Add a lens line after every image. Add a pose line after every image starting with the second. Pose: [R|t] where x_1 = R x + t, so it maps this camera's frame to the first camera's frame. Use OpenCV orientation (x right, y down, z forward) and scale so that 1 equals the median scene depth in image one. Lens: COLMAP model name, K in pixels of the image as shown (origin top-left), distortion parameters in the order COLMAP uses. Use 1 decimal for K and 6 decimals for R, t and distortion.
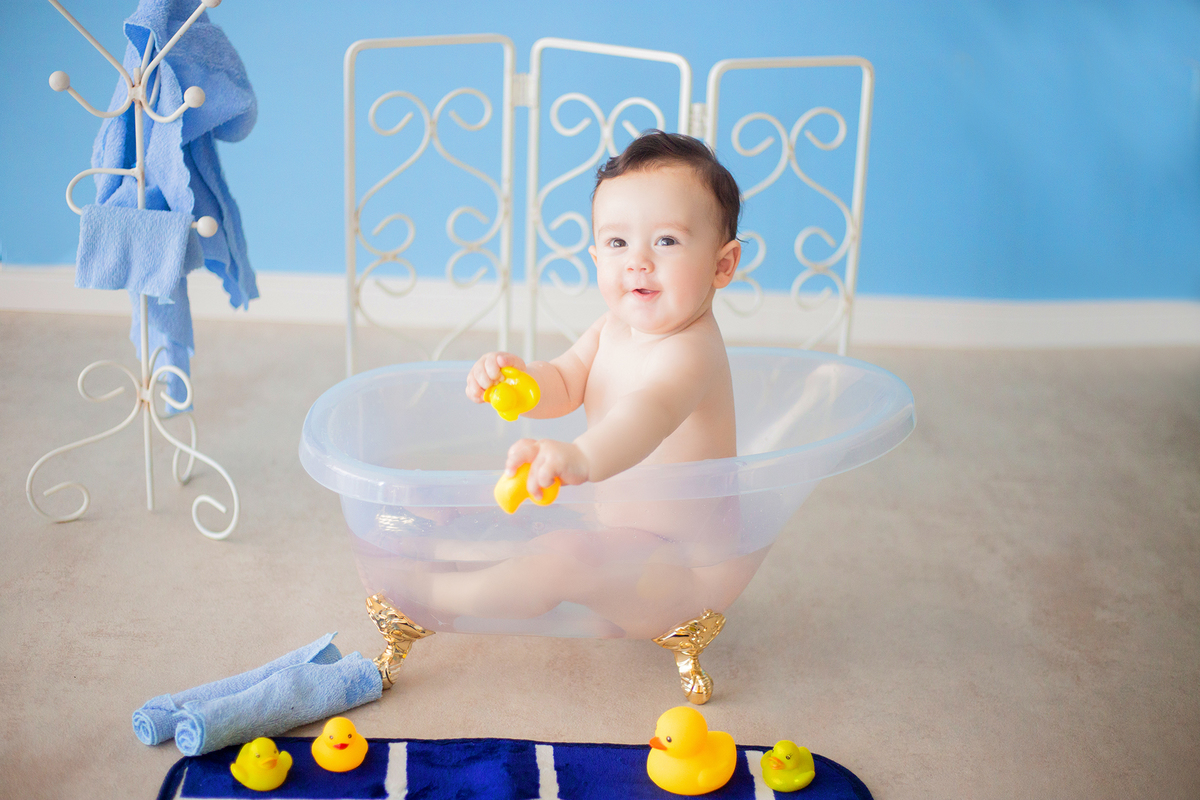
lens RADIAL K [[1764.8, 0, 573.4], [0, 1764.8, 405.1], [0, 0, 1]] dist [-0.125450, -0.002383]
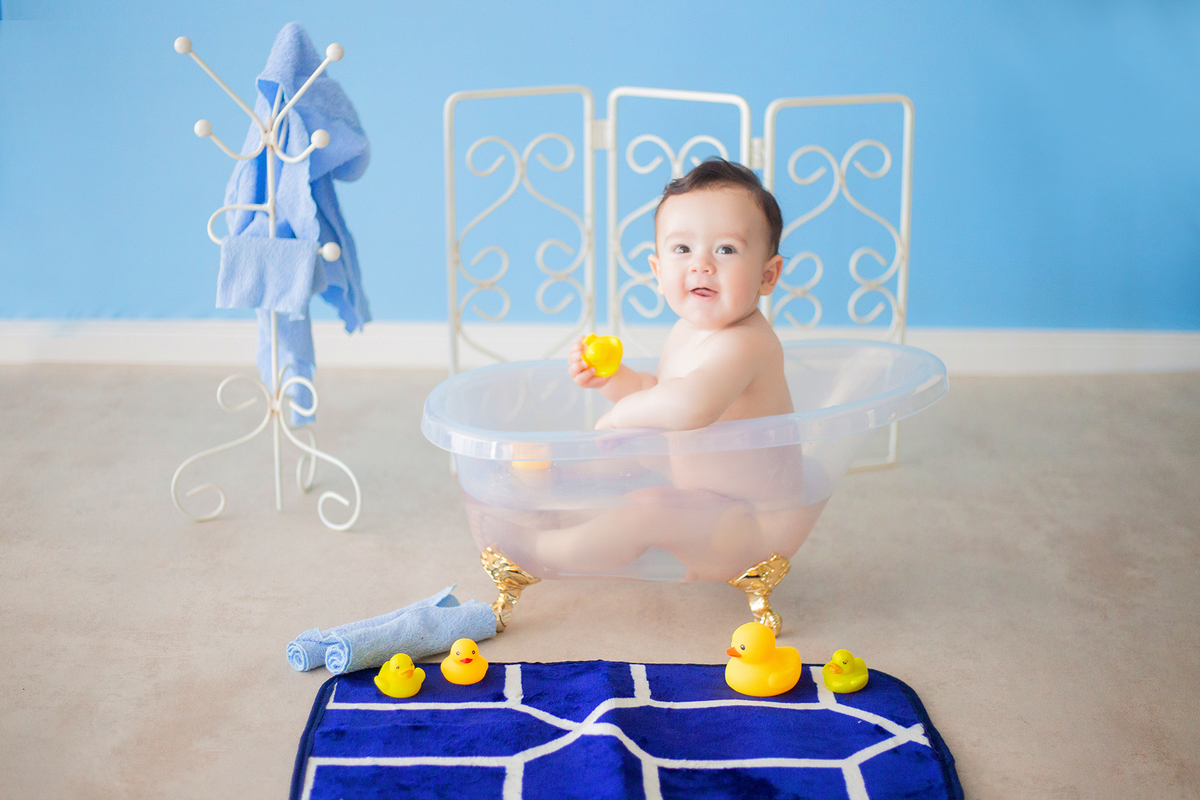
lens RADIAL K [[1945.8, 0, 574.1], [0, 1945.8, 399.0], [0, 0, 1]] dist [-0.127623, 0.046054]
pose [[0.998864, -0.027619, -0.038840, -0.002984], [0.024533, 0.996667, -0.077803, 0.097566], [0.040859, 0.076762, 0.996212, -0.255432]]
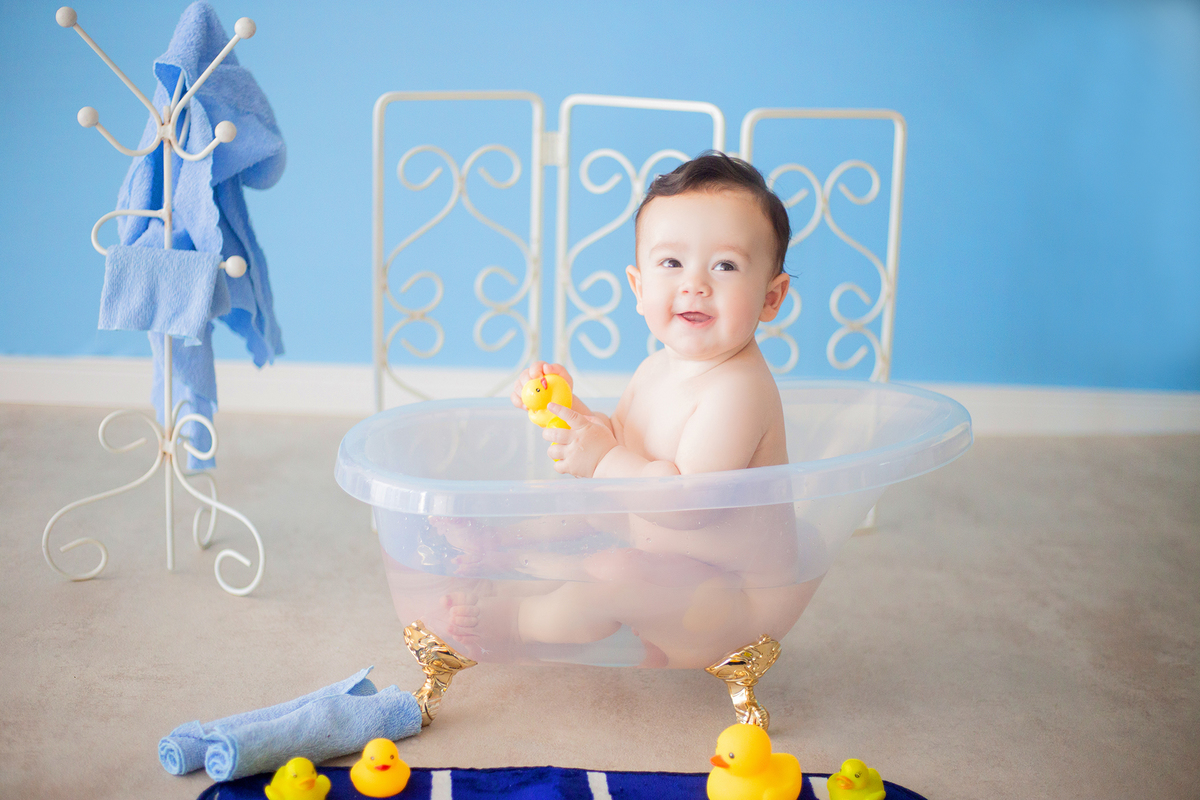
lens RADIAL K [[1764.8, 0, 573.4], [0, 1764.8, 405.1], [0, 0, 1]] dist [-0.125450, -0.002383]
pose [[0.999943, -0.008129, 0.006882, -0.028226], [0.008844, 0.993765, -0.111140, 0.085461], [-0.005936, 0.111195, 0.993781, 0.035229]]
